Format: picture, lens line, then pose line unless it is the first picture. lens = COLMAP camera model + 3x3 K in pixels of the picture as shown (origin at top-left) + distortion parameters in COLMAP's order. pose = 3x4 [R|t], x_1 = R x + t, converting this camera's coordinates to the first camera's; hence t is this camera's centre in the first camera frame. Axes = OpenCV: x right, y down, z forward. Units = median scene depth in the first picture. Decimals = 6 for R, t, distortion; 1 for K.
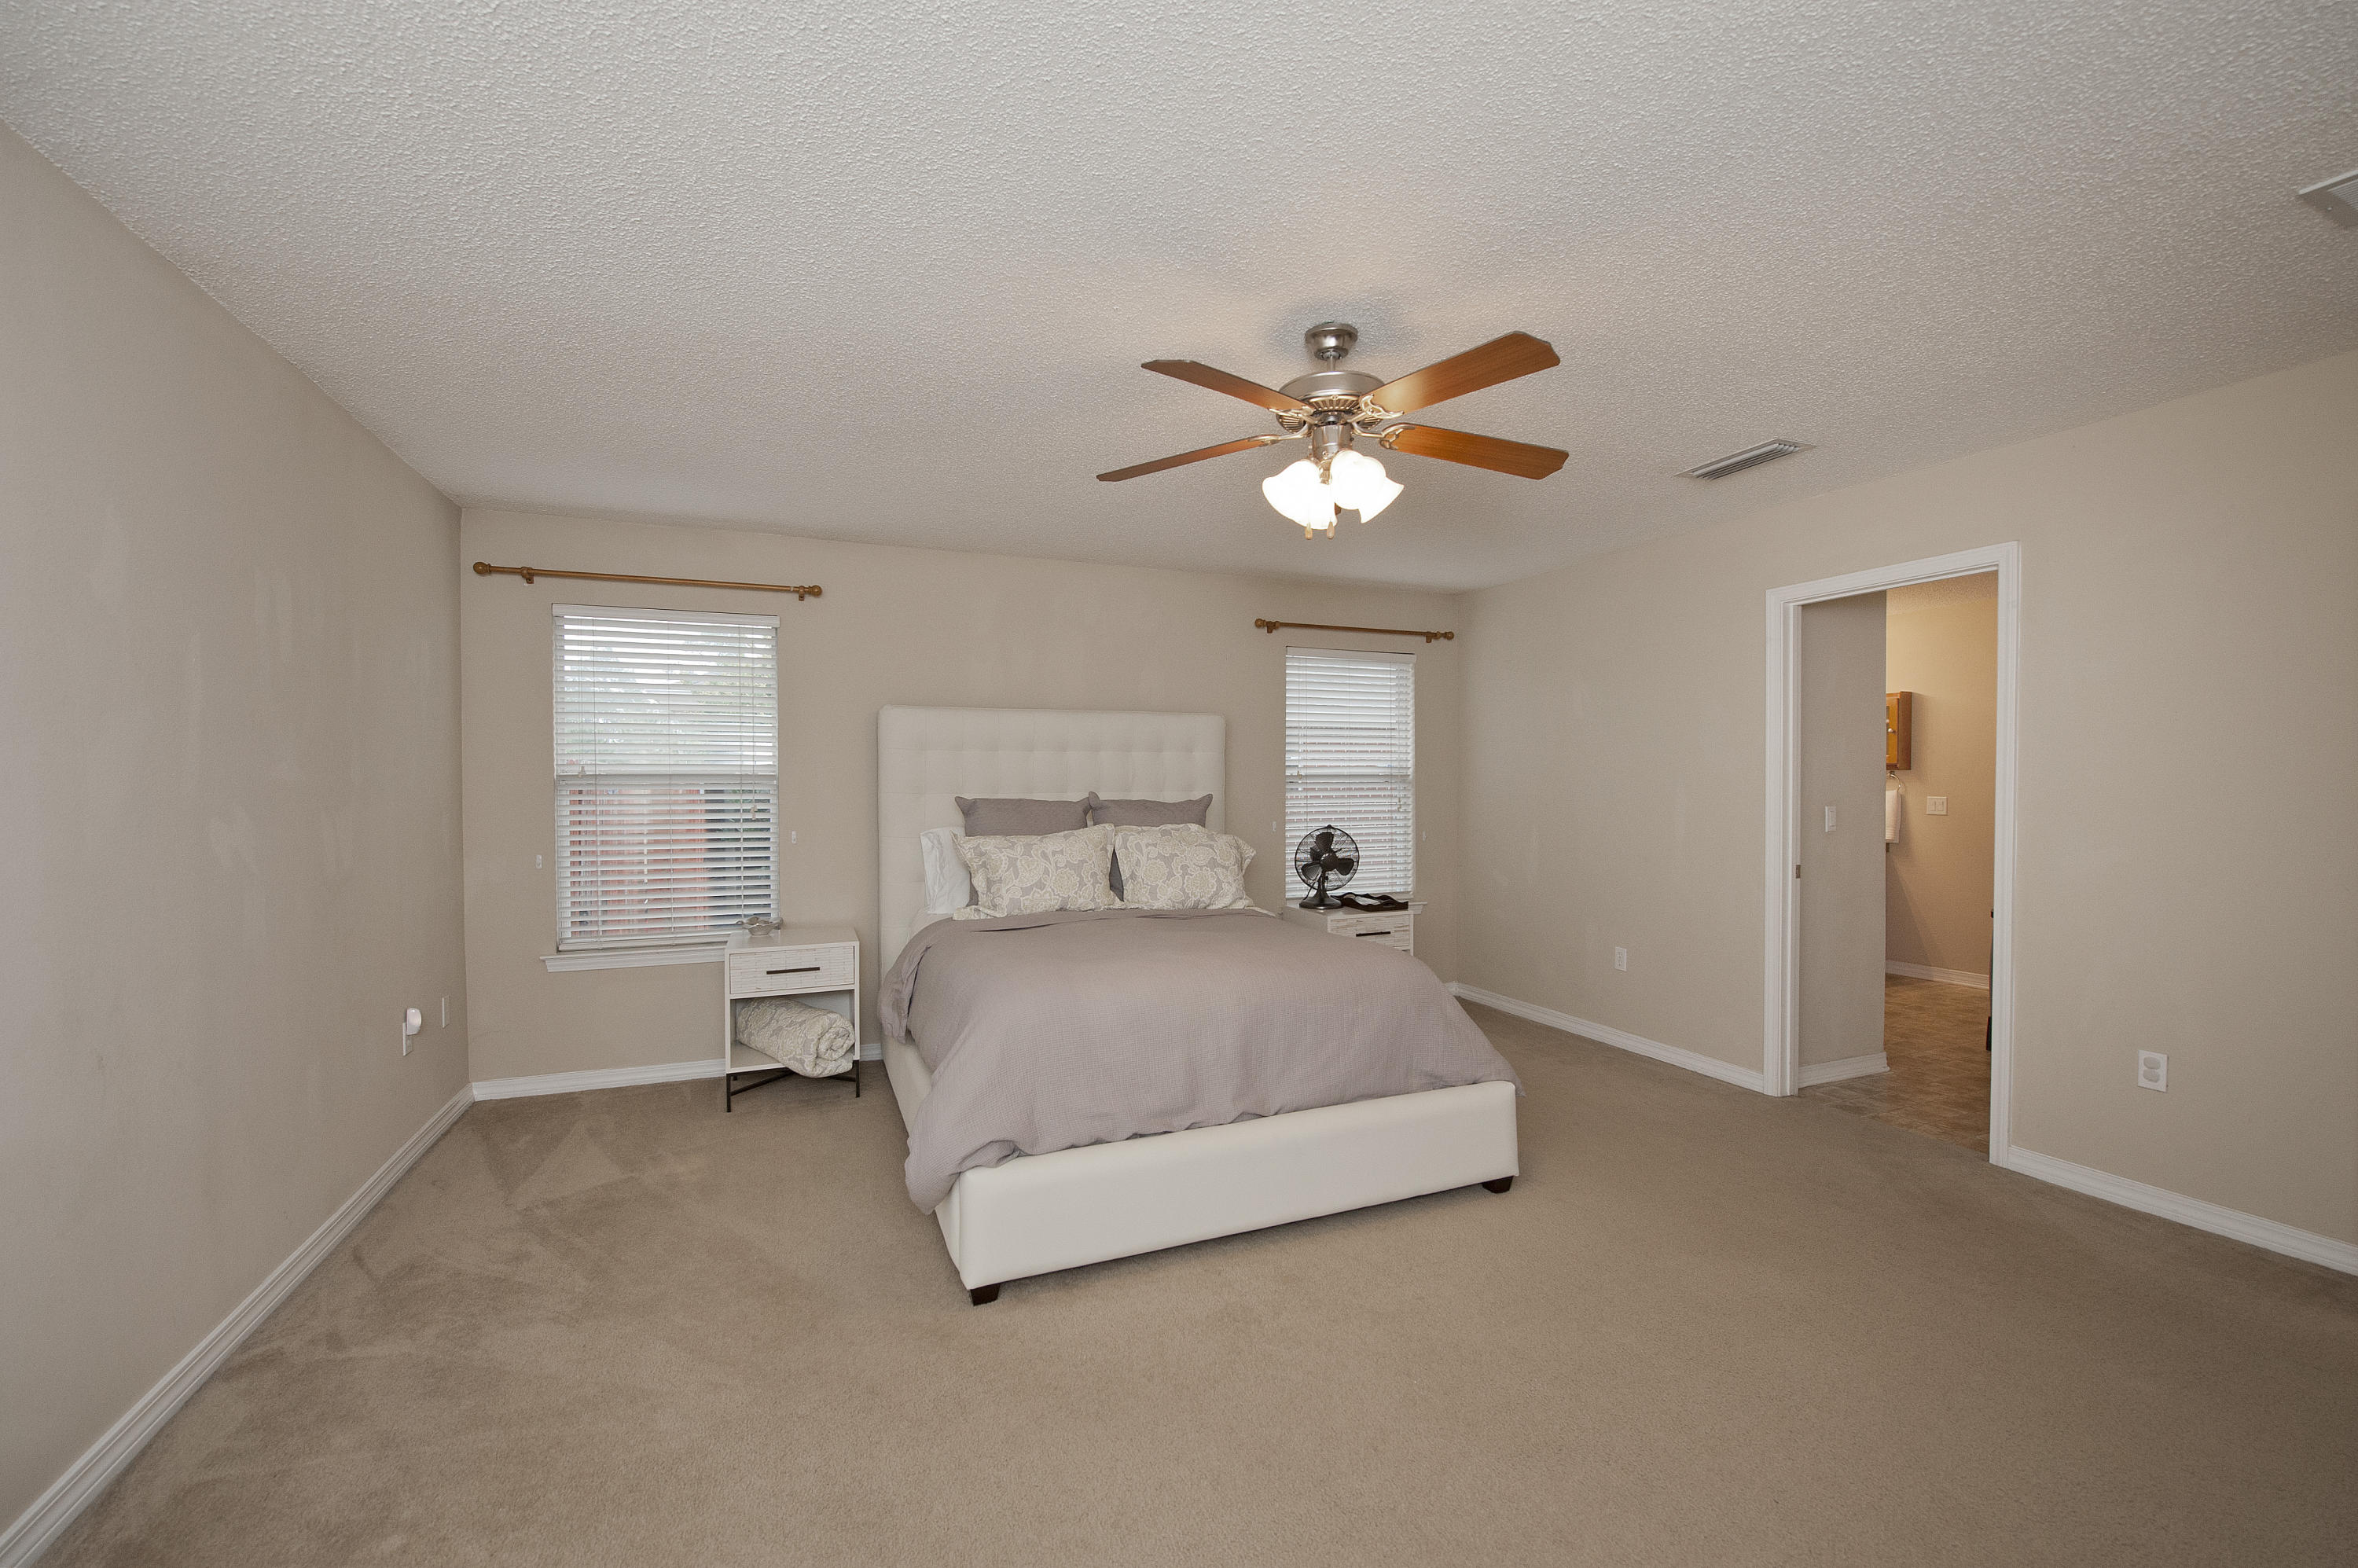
lens RADIAL K [[952.8, 0, 1183.8], [0, 952.8, 795.9], [0, 0, 1]] dist [-0.012443, -0.003874]
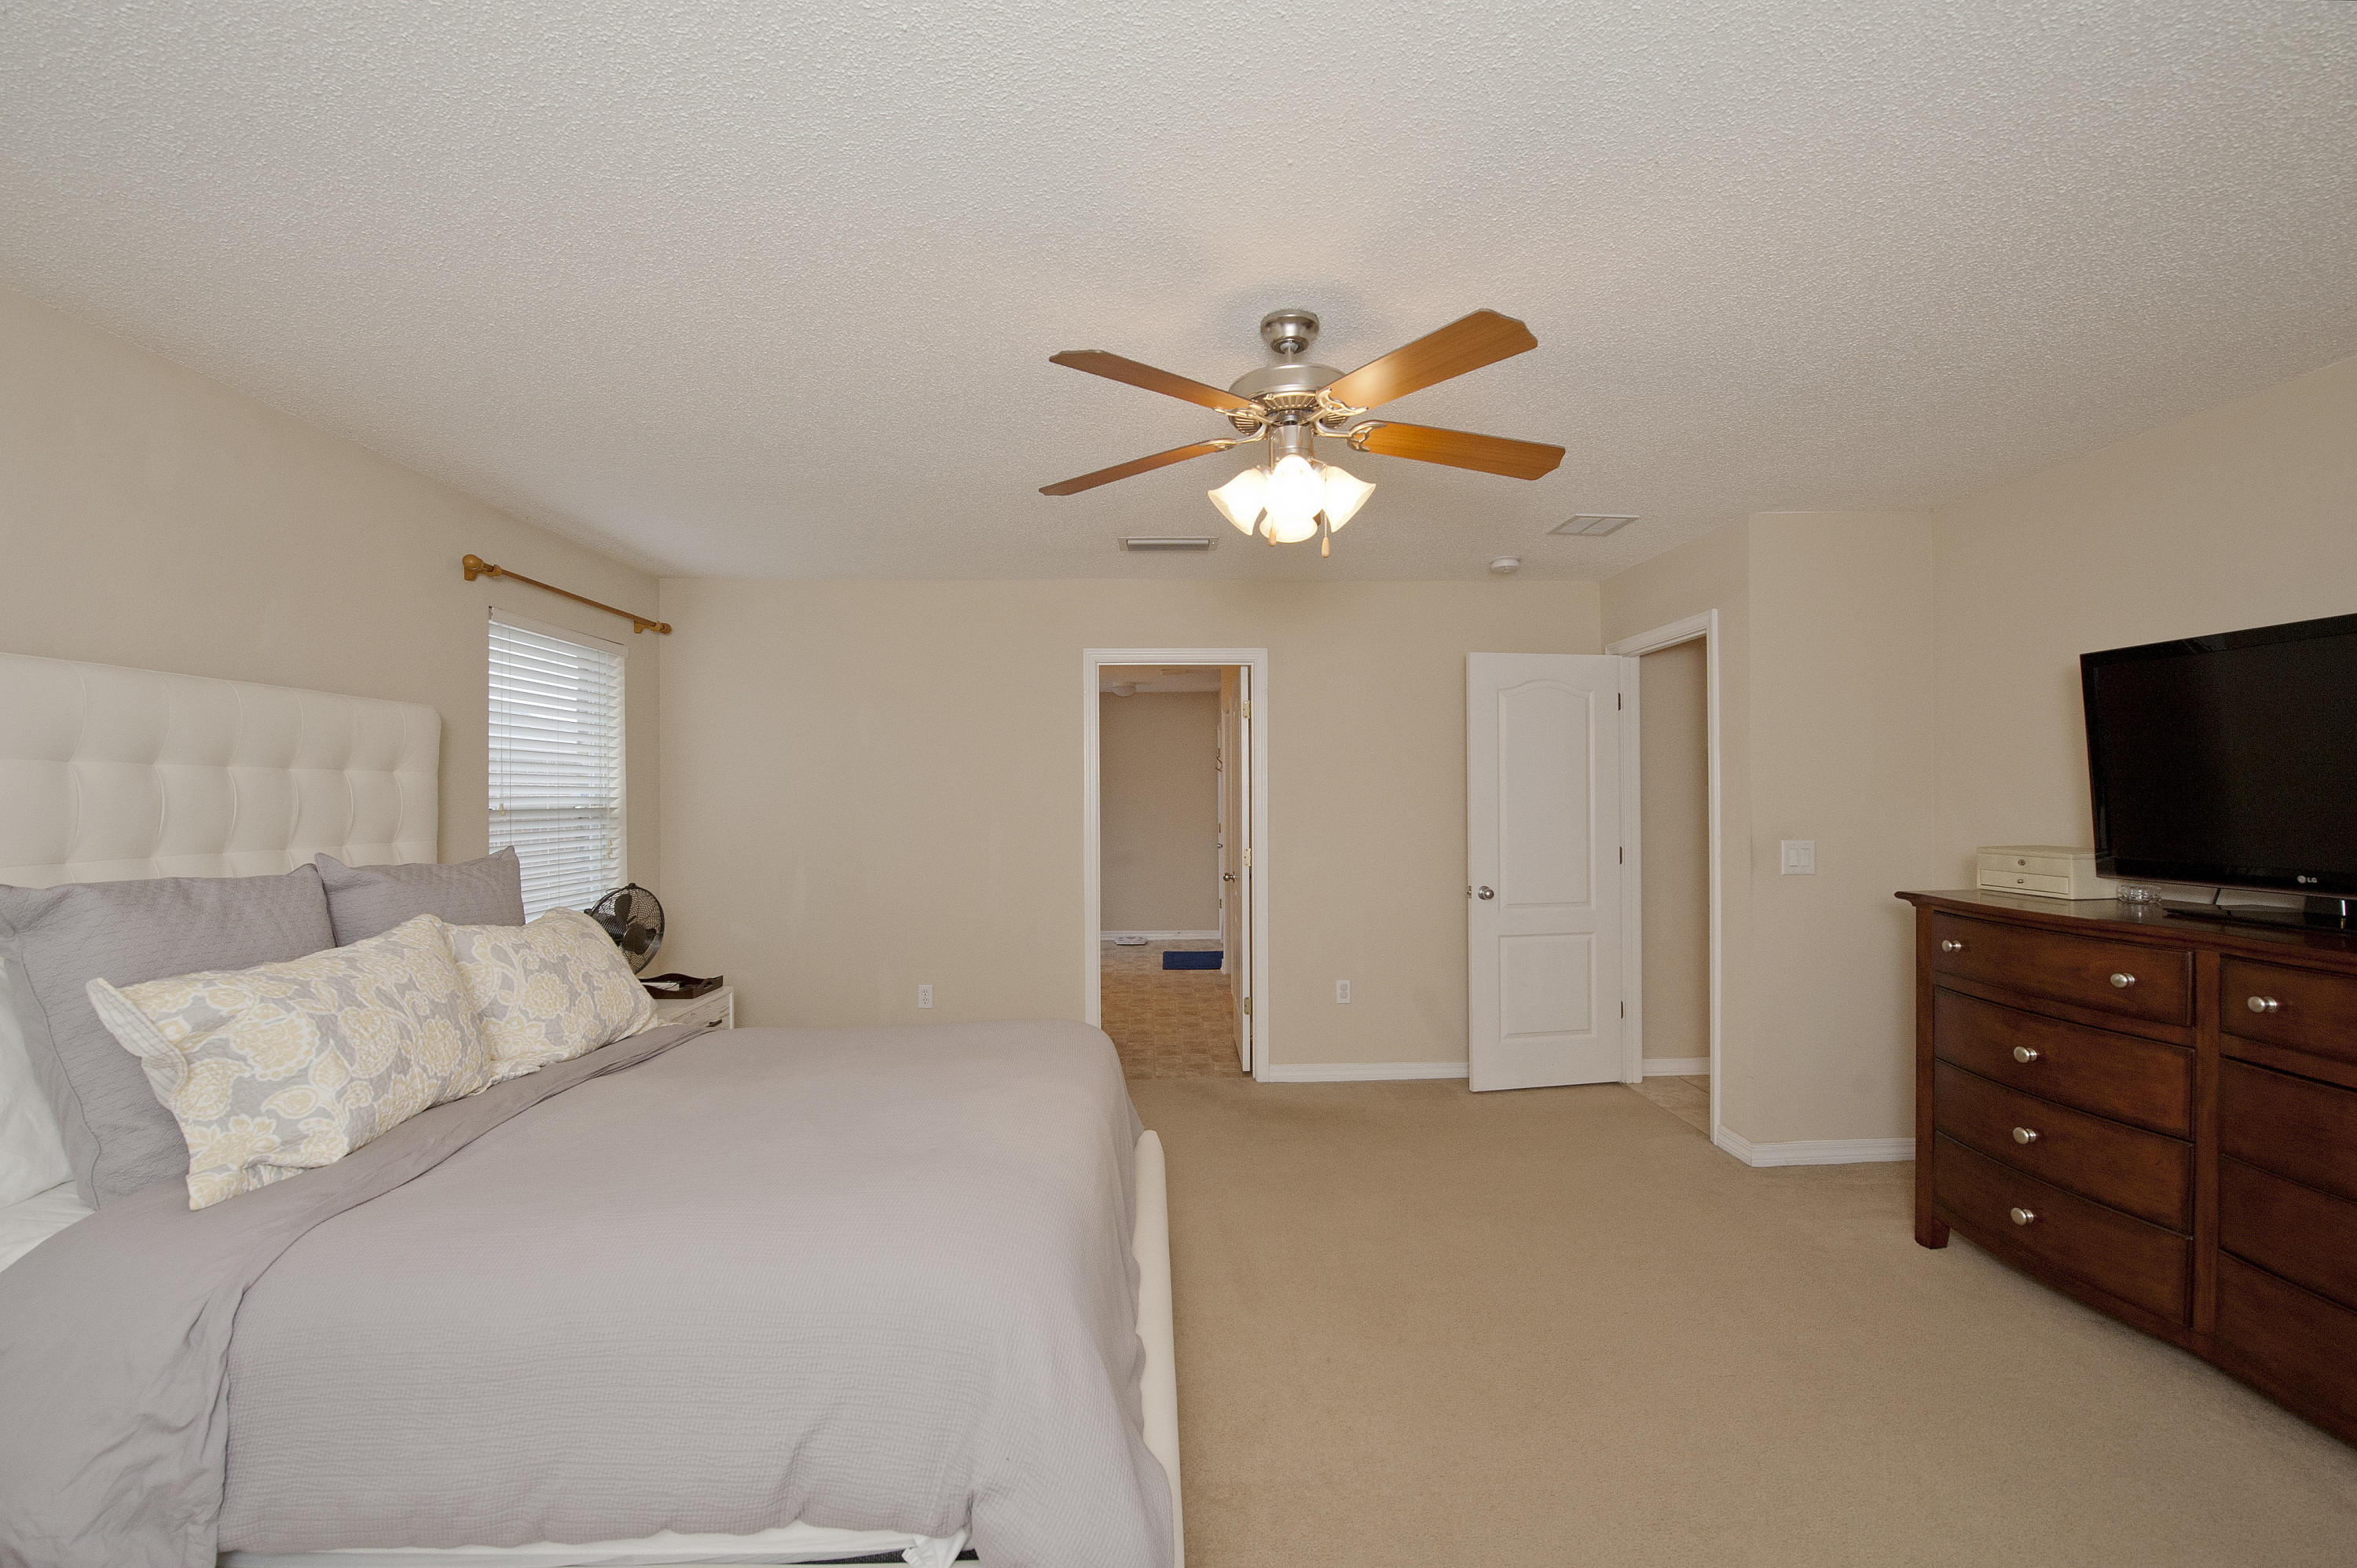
lens RADIAL K [[942.1, 0, 1187.7], [0, 942.1, 790.1], [0, 0, 1]] dist [-0.000288, -0.007214]
pose [[0.362805, 0.010529, 0.931805, -0.375909], [0.019210, 0.999639, -0.018775, -0.017806], [-0.931667, 0.024711, 0.362472, 0.428629]]
